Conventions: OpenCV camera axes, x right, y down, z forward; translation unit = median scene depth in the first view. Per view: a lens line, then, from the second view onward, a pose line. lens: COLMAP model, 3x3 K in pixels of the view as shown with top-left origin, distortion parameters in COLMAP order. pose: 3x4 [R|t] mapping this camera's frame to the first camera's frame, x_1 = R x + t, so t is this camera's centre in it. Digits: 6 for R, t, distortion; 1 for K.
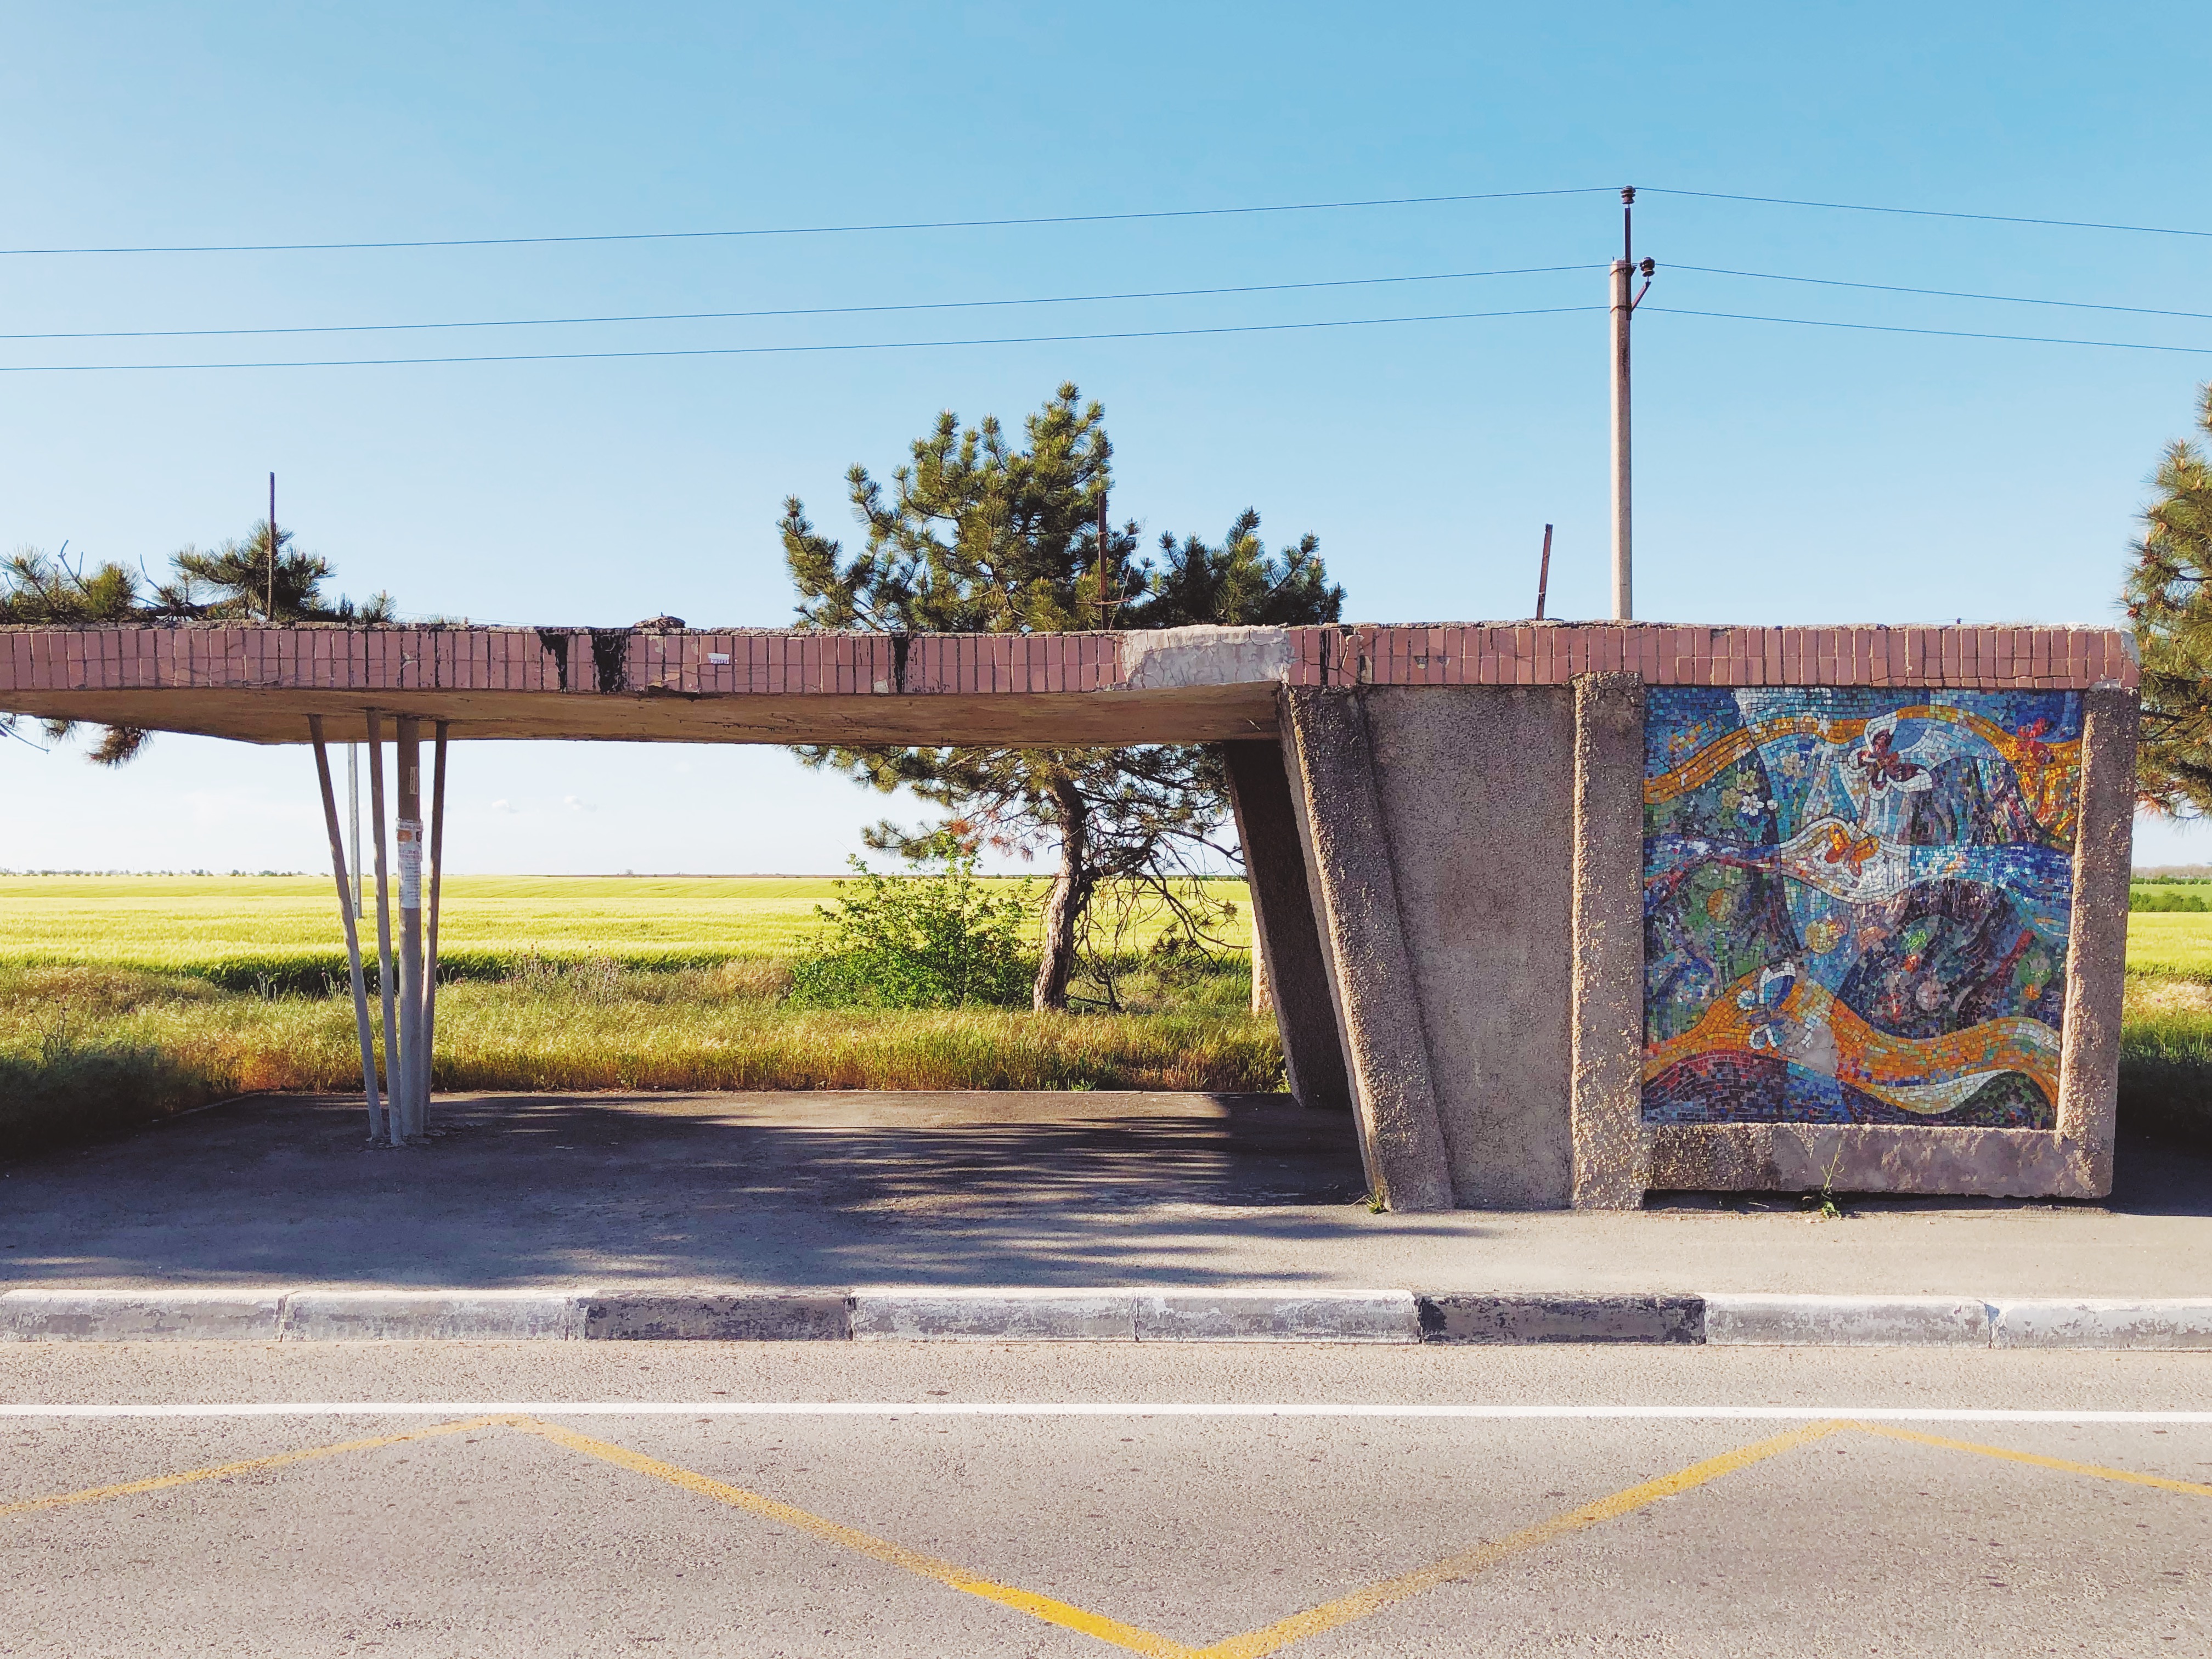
lens RADIAL K [[1905.7, 0, 1053.2], [0, 1905.7, 861.8], [0, 0, 1]] dist [0.073626, -0.149424]
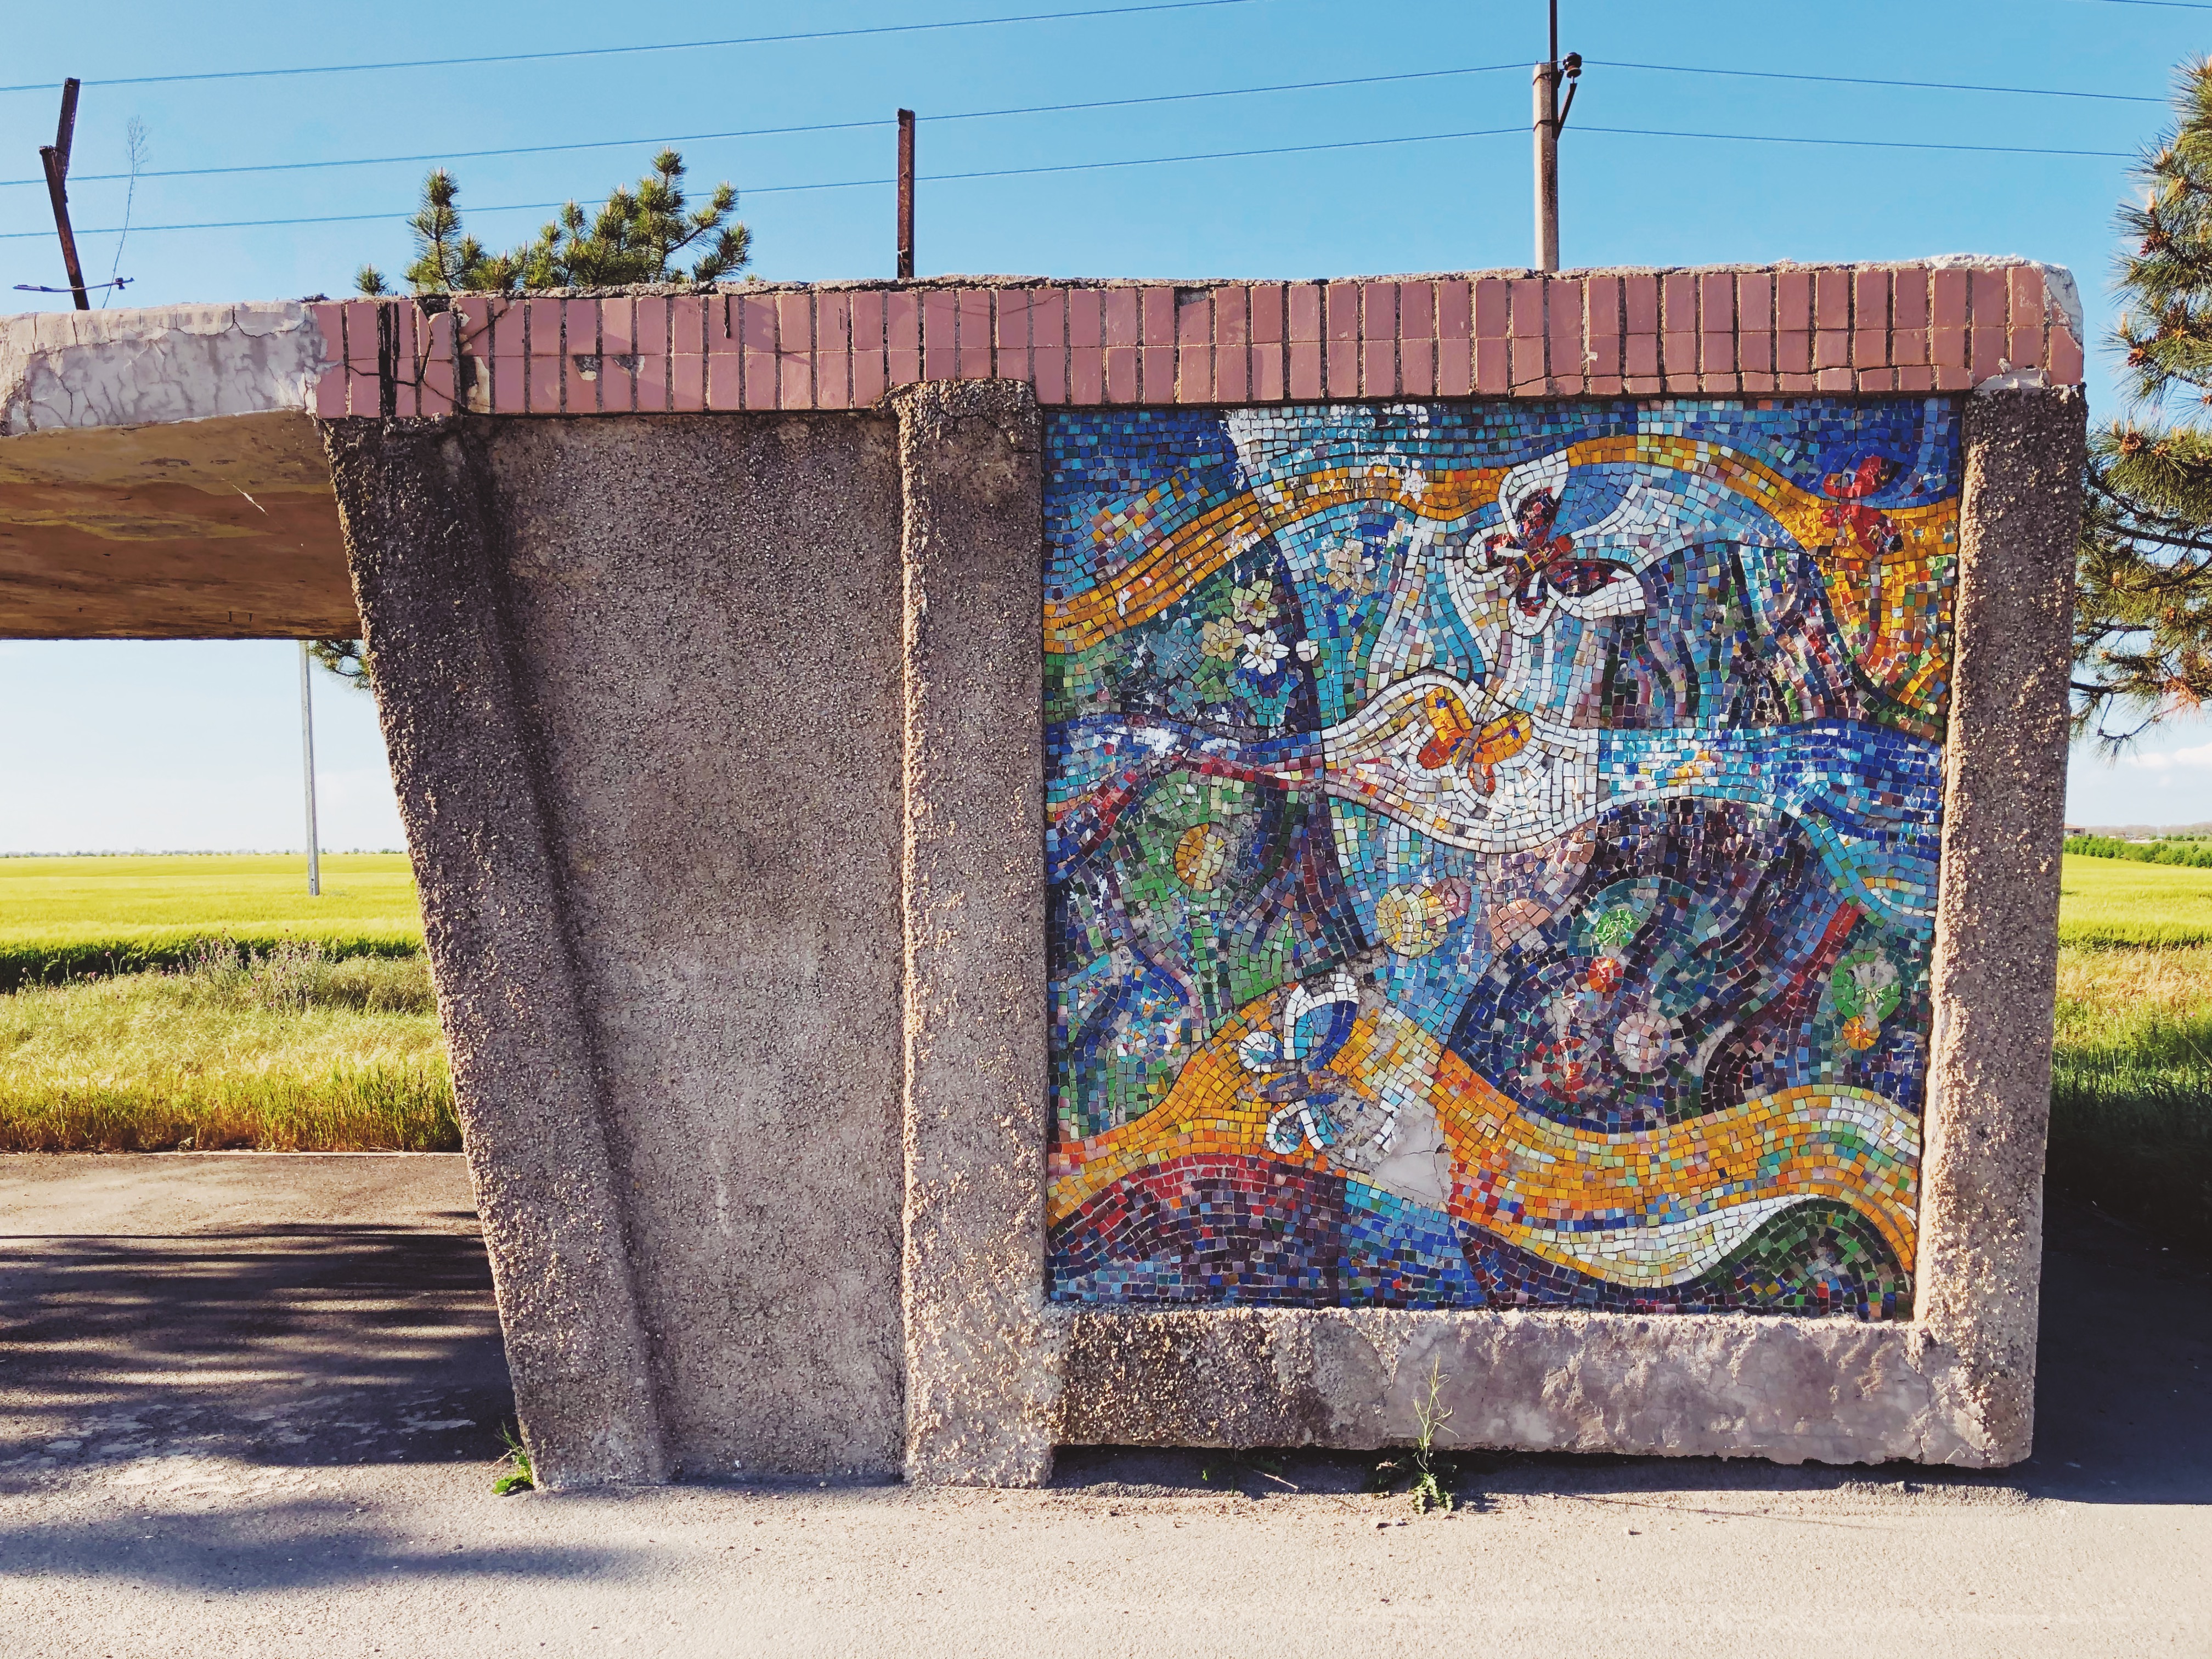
lens RADIAL K [[1905.7, 0, 1040.6], [0, 1905.7, 851.5], [0, 0, 1]] dist [0.073626, -0.149424]
pose [[0.998713, -0.011414, -0.049411, 0.329956], [0.011894, 0.999885, 0.009426, 0.015756], [0.049298, -0.010002, 0.998734, 0.514209]]
